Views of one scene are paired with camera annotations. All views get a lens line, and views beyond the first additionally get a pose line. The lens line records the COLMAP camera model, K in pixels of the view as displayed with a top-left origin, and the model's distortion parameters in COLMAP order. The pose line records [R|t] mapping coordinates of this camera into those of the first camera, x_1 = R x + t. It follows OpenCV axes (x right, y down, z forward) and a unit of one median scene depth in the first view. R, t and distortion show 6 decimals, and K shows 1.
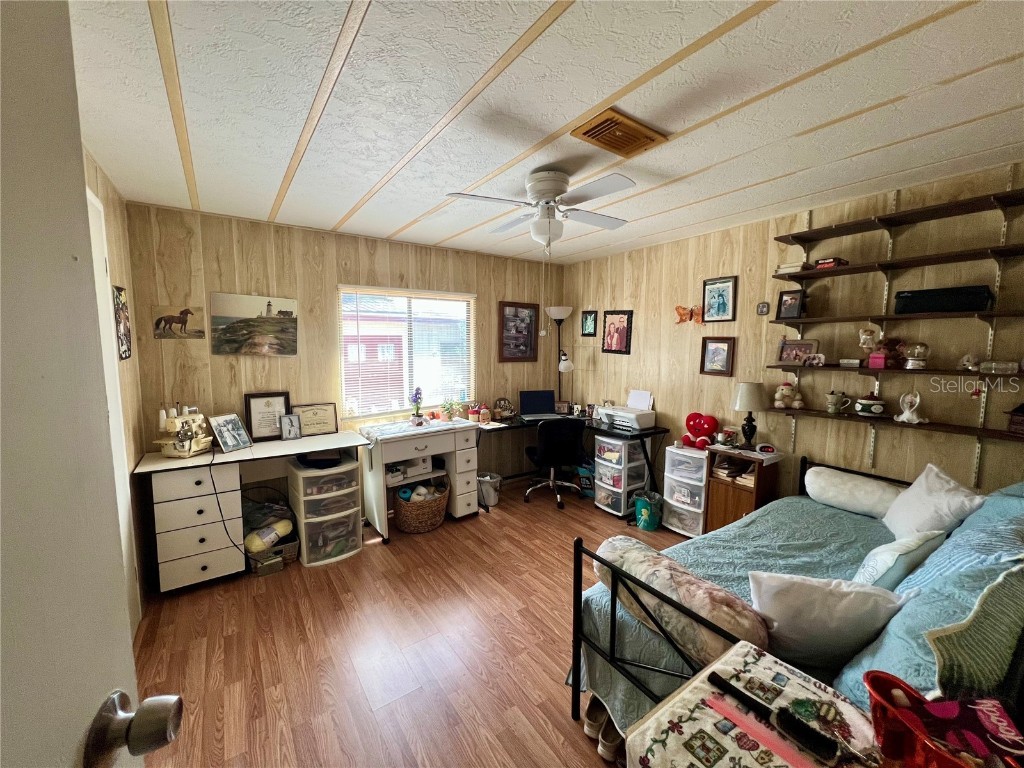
lens RADIAL K [[408.5, 0, 510.2], [0, 408.5, 385.7], [0, 0, 1]] dist [-0.001191, -0.000038]
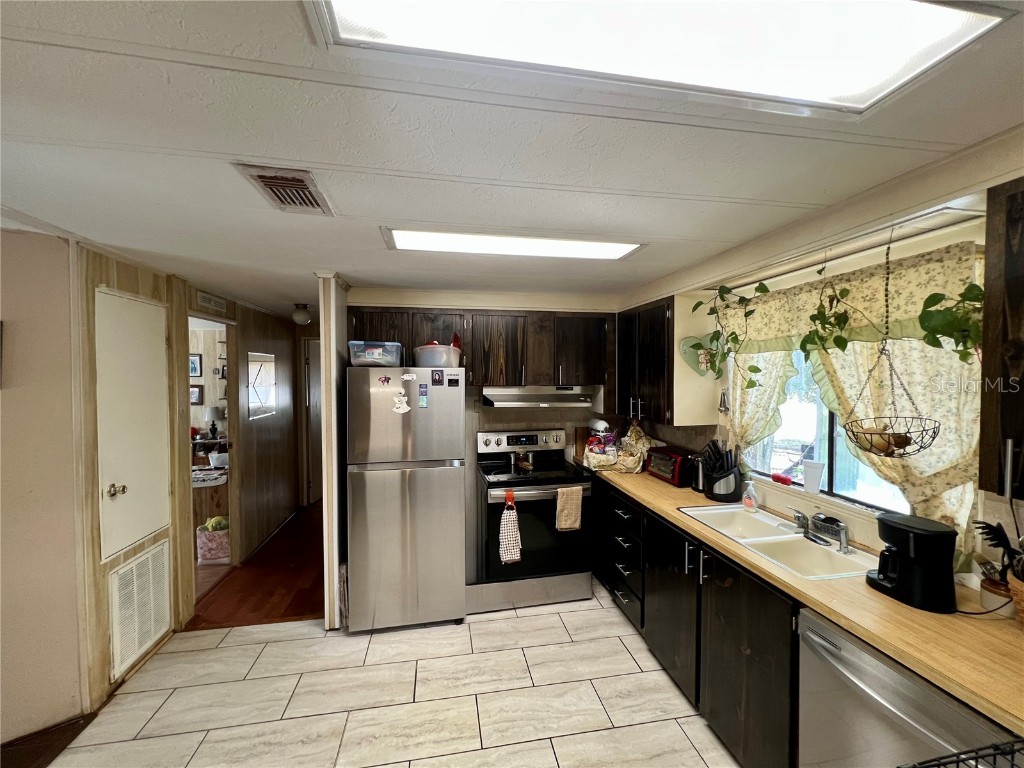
lens RADIAL K [[408.5, 0, 511.1], [0, 408.5, 385.0], [0, 0, 1]] dist [-0.001191, -0.000038]
pose [[0.430349, -0.023697, 0.902351, -0.608354], [0.093697, 0.995428, -0.018545, 0.060115], [-0.897787, 0.092528, 0.430602, -1.229350]]
